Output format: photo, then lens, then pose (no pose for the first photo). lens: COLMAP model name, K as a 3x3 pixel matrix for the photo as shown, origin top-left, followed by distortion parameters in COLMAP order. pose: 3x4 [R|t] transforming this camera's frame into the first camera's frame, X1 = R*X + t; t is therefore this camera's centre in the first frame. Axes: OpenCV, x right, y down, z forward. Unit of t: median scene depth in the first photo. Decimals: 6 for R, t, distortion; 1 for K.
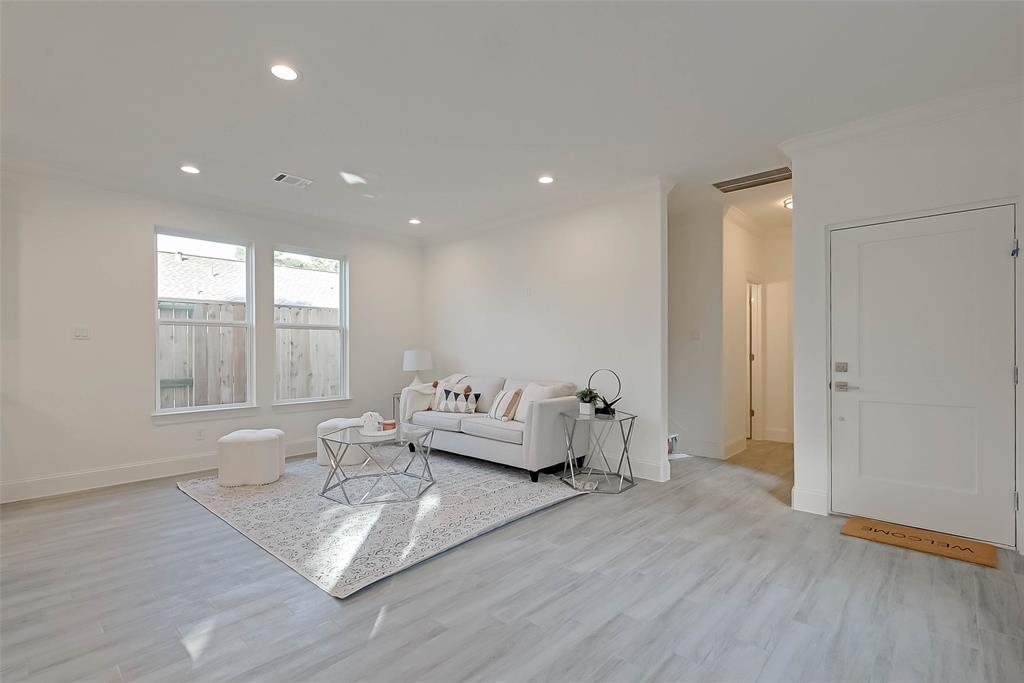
lens RADIAL K [[457.1, 0, 512.1], [0, 457.1, 352.4], [0, 0, 1]] dist [-0.000926, -0.000287]
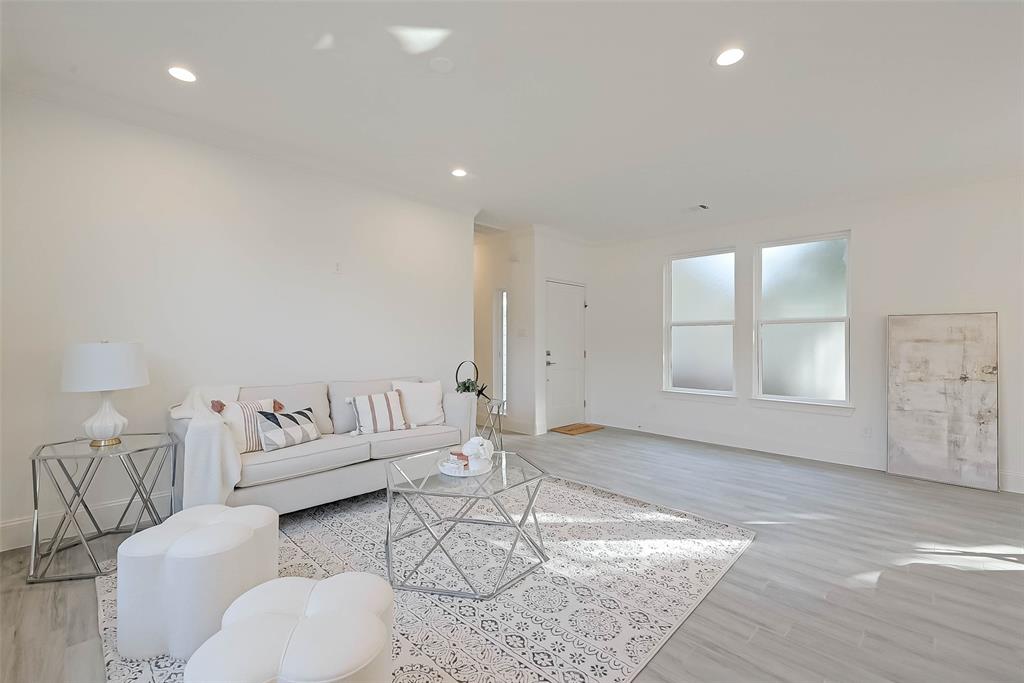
lens RADIAL K [[419.5, 0, 508.5], [0, 419.5, 342.8], [0, 0, 1]] dist [-0.000645, 0.000051]
pose [[0.067634, 0.002782, 0.997706, -1.201352], [-0.000122, 0.999996, -0.002781, -0.008019], [-0.997710, 0.000067, 0.067634, 1.199629]]
